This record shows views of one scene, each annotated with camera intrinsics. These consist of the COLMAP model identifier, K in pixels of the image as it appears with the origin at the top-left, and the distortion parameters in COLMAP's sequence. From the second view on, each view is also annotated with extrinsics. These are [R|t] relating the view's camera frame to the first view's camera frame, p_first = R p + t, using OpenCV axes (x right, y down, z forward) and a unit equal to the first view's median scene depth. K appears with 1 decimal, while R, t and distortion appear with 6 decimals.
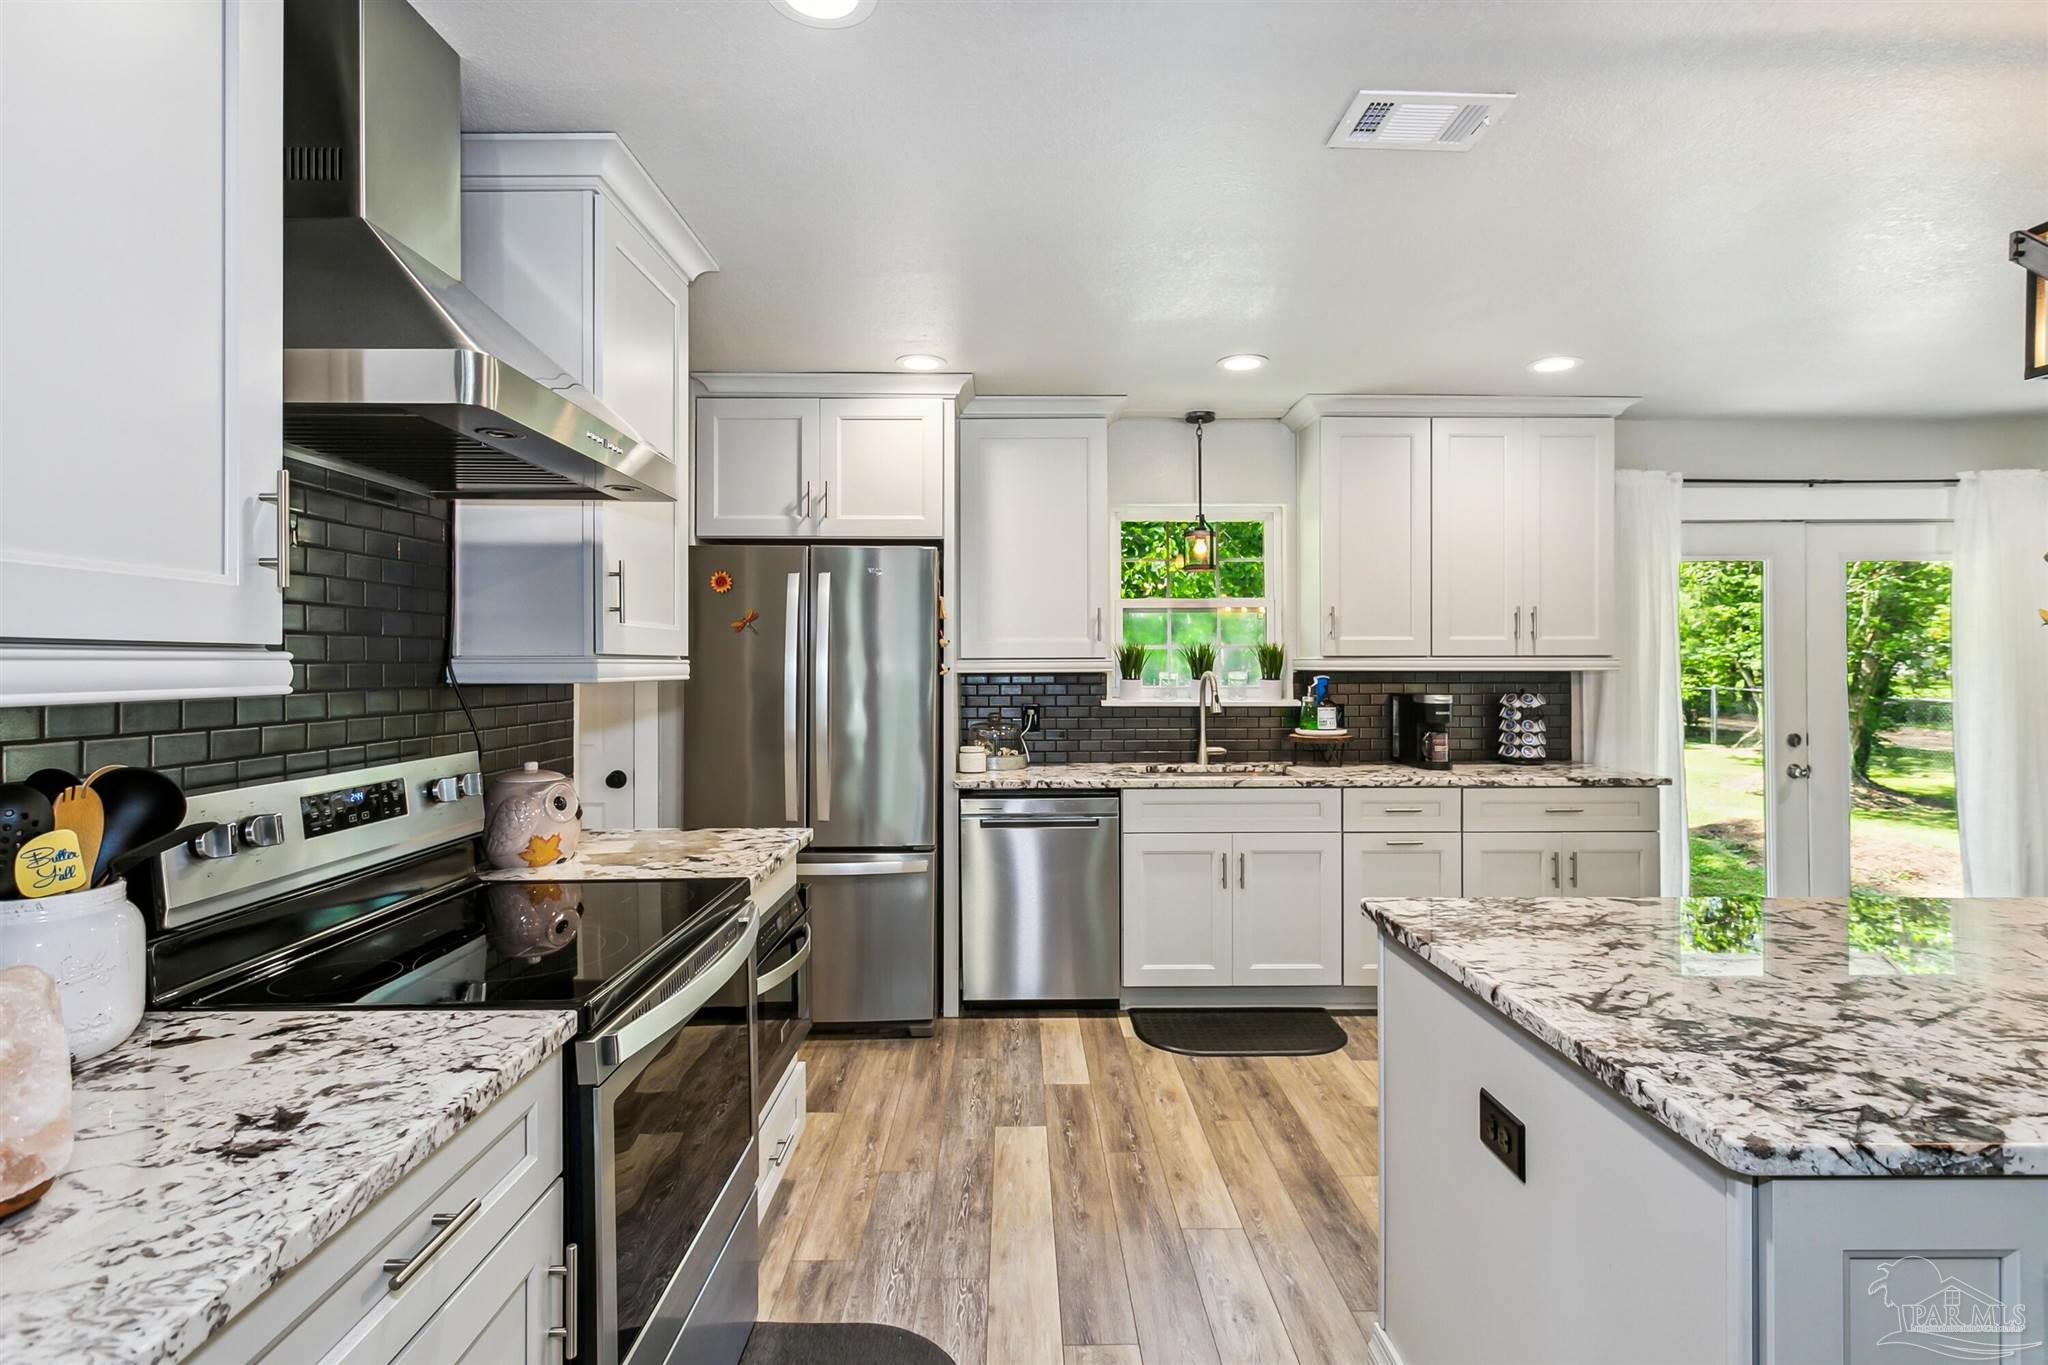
lens RADIAL K [[1003.2, 0, 1008.3], [0, 1003.2, 663.3], [0, 0, 1]] dist [0.000182, 0.000388]
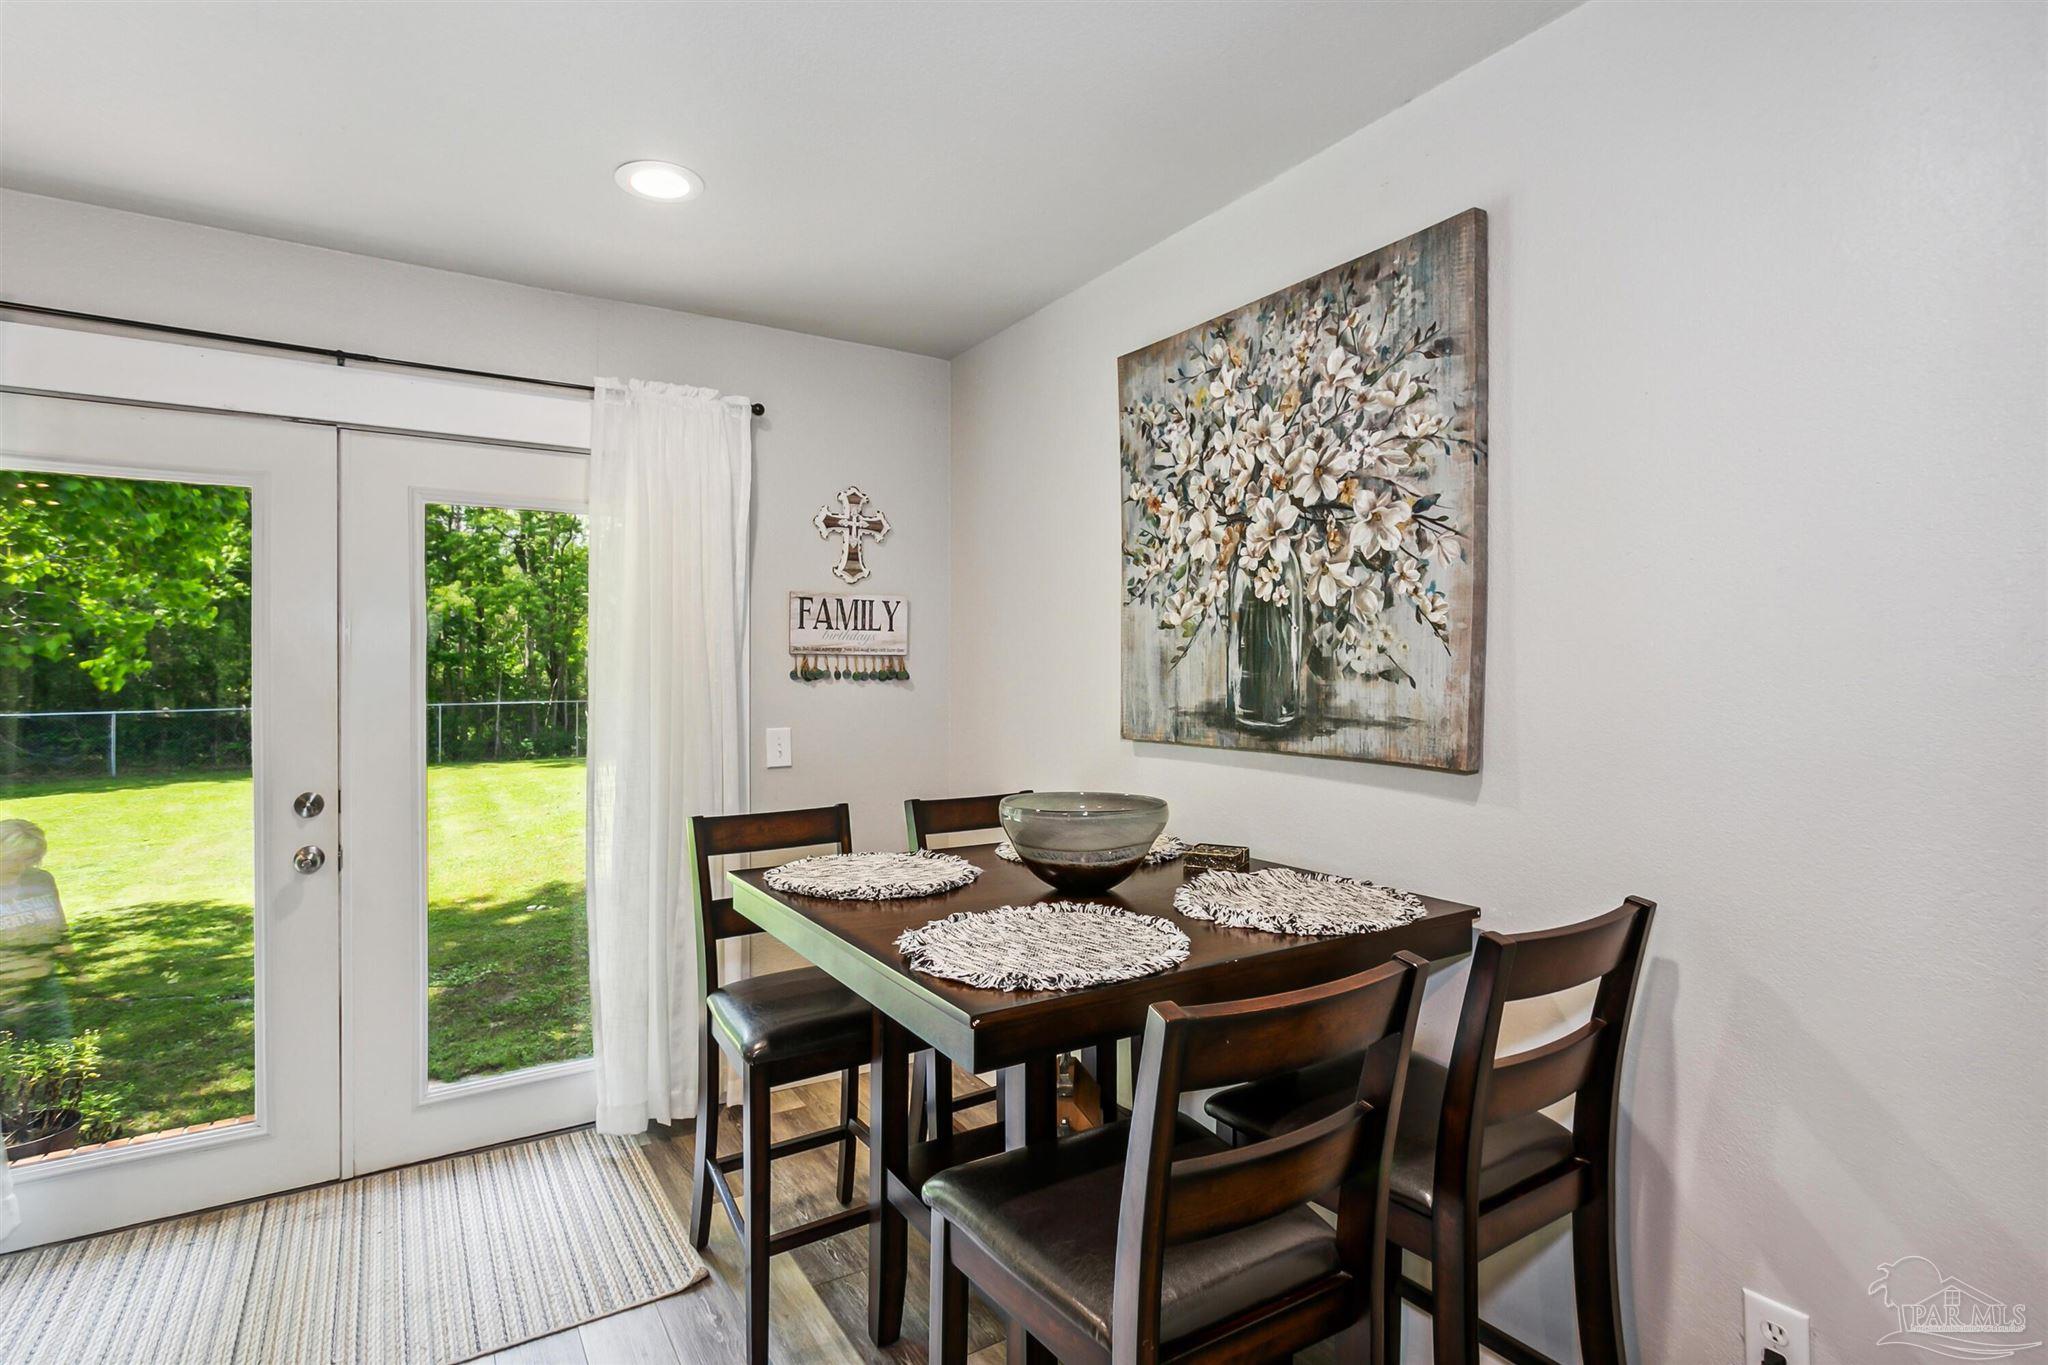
lens RADIAL K [[1003.2, 0, 1011.9], [0, 1003.2, 665.4], [0, 0, 1]] dist [0.000182, 0.000388]
pose [[0.854438, 0.007868, 0.519494, 0.977161], [-0.003691, 0.999952, -0.009073, 0.001144], [-0.519540, 0.005835, 0.854426, 0.359983]]
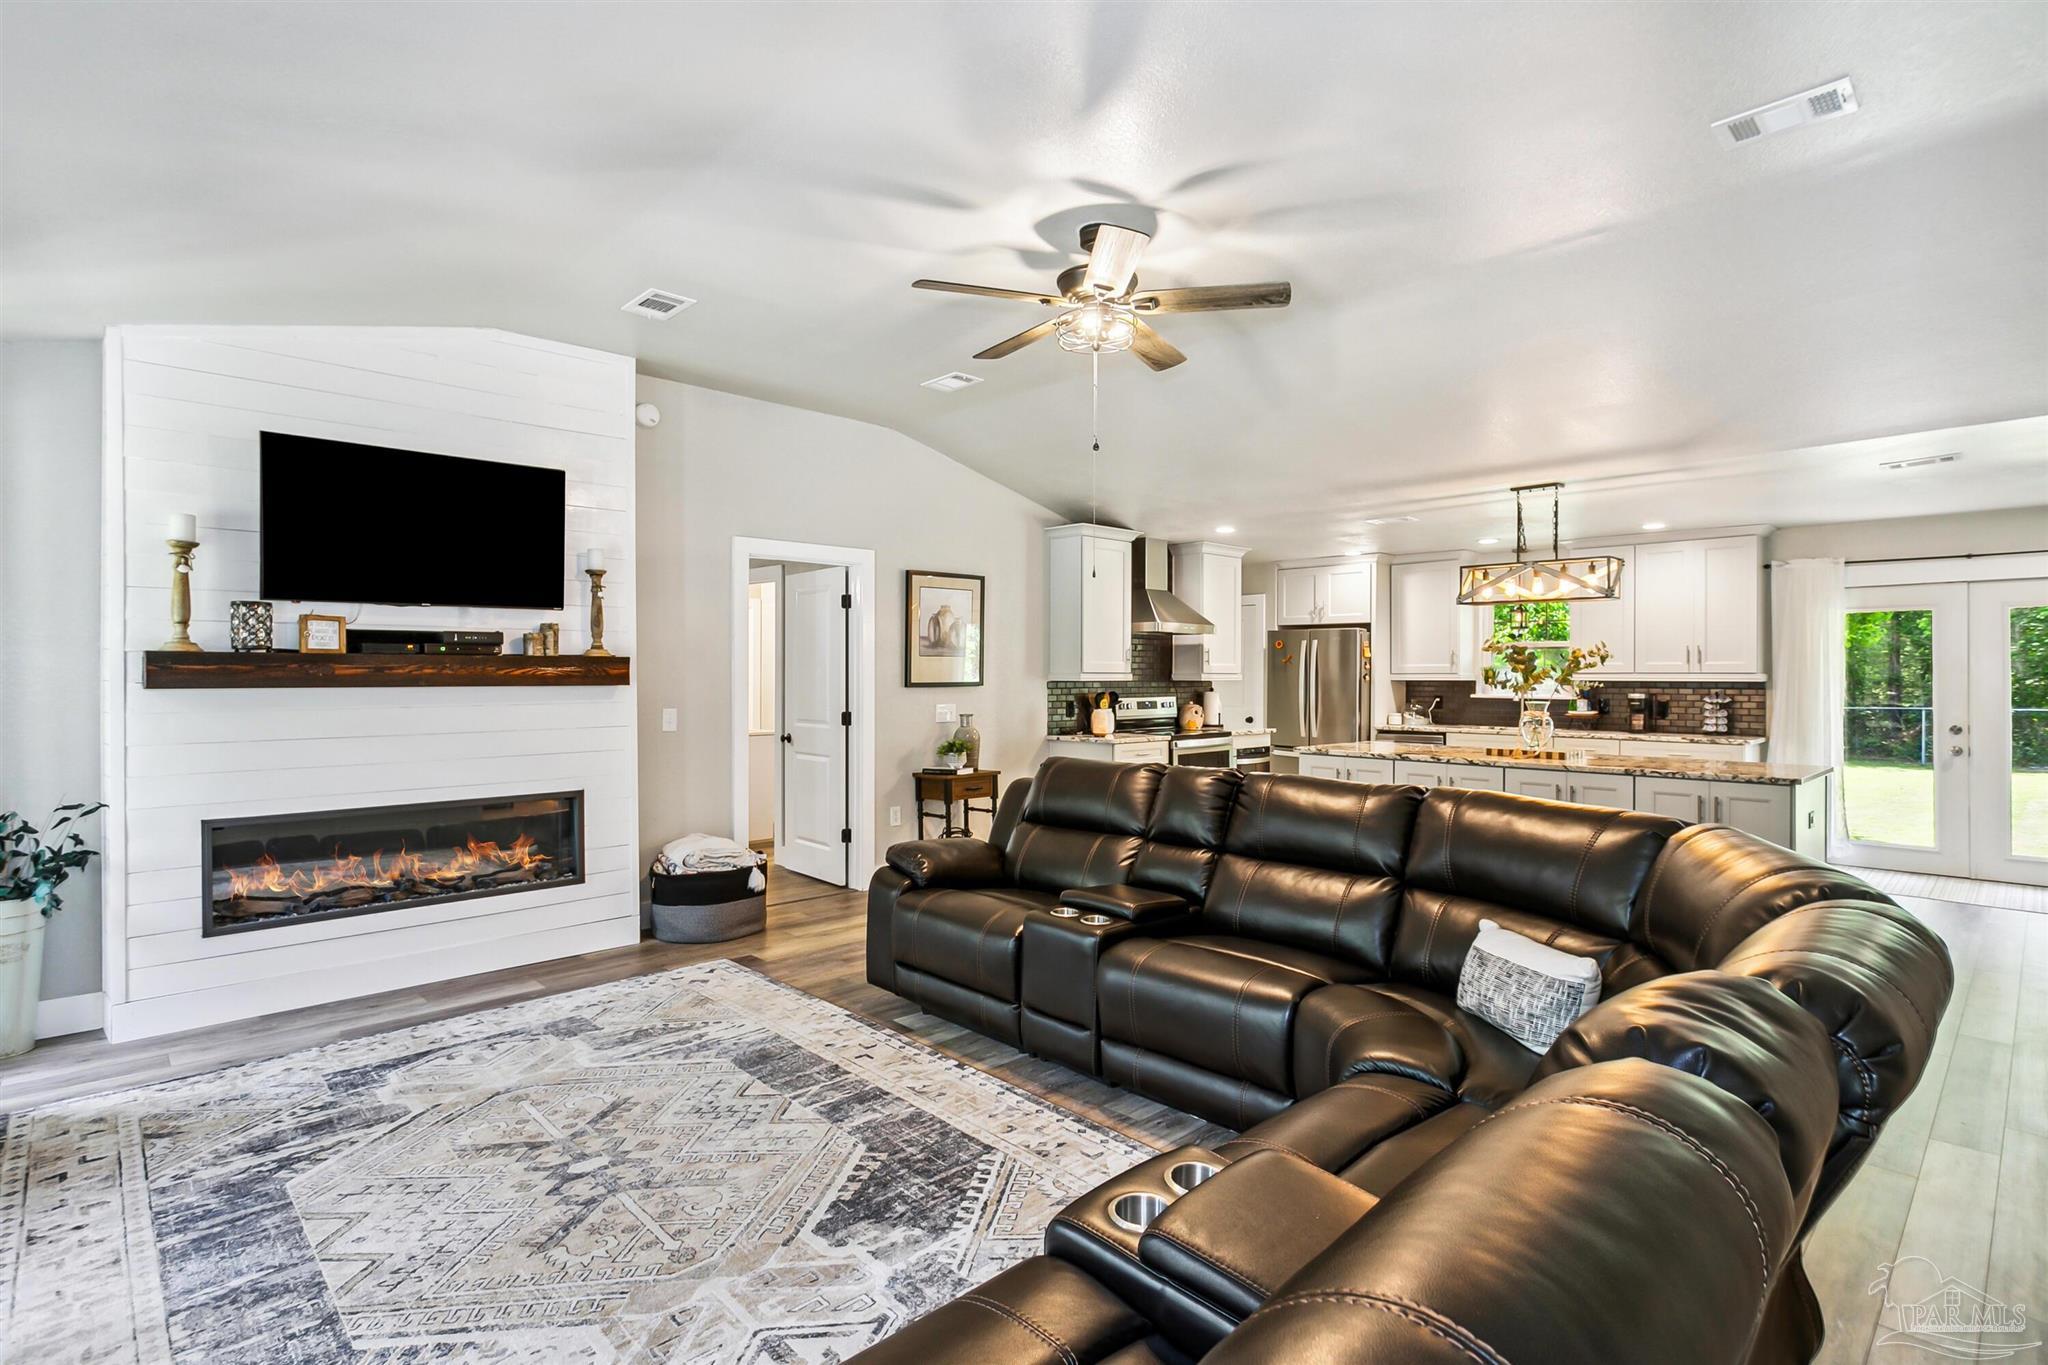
lens RADIAL K [[1003.2, 0, 1001.4], [0, 1003.2, 683.4], [0, 0, 1]] dist [0.000182, 0.000388]
pose [[0.690057, 0.011232, -0.723668, 1.042411], [-0.003585, 0.999920, 0.012101, -0.007119], [0.723746, -0.005756, 0.690043, -1.252953]]
